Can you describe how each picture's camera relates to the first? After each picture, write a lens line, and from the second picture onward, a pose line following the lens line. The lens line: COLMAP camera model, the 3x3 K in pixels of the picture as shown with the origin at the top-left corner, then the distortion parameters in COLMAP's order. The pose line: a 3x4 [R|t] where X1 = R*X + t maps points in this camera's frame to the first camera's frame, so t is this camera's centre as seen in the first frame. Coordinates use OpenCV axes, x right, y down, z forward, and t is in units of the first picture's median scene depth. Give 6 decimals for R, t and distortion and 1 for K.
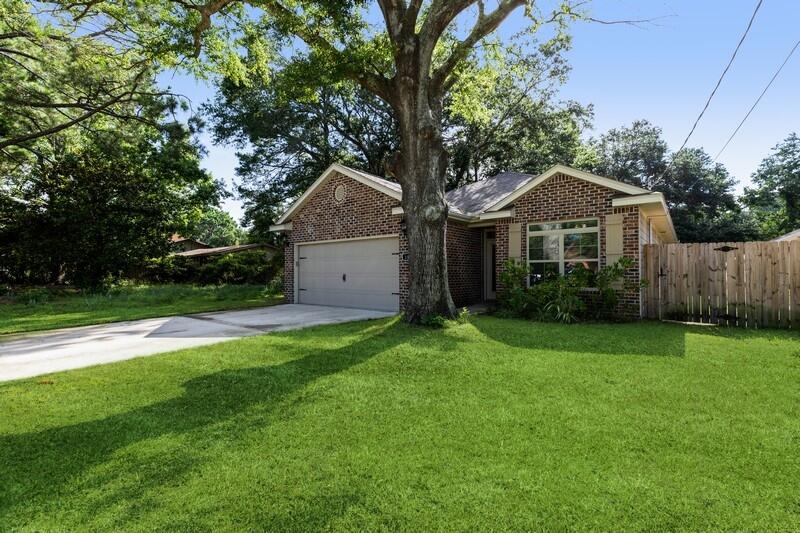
lens RADIAL K [[359.9, 0, 399.0], [0, 359.9, 278.2], [0, 0, 1]] dist [0.001425, 0.000270]
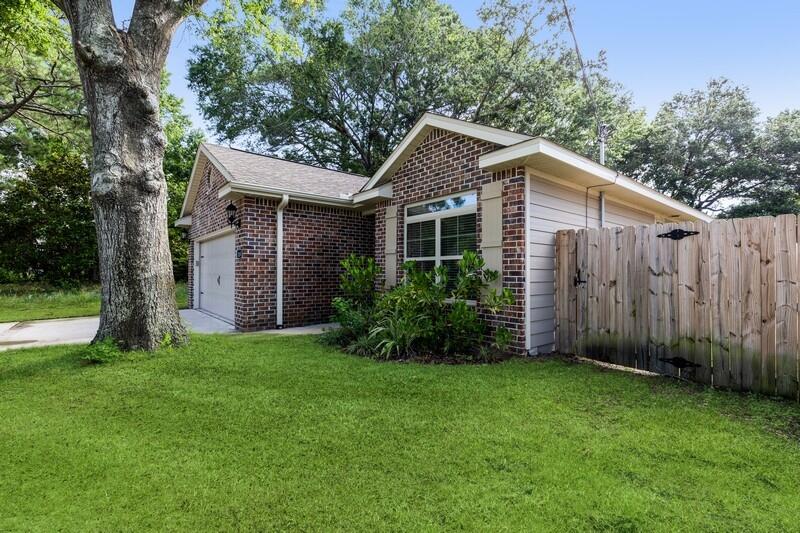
lens RADIAL K [[359.9, 0, 399.0], [0, 359.9, 278.2], [0, 0, 1]] dist [0.001425, 0.000270]
pose [[0.979979, 0.006960, -0.198981, 0.573586], [-0.006531, 0.999975, 0.002808, -0.014394], [0.198995, -0.001452, 0.979999, 0.370015]]
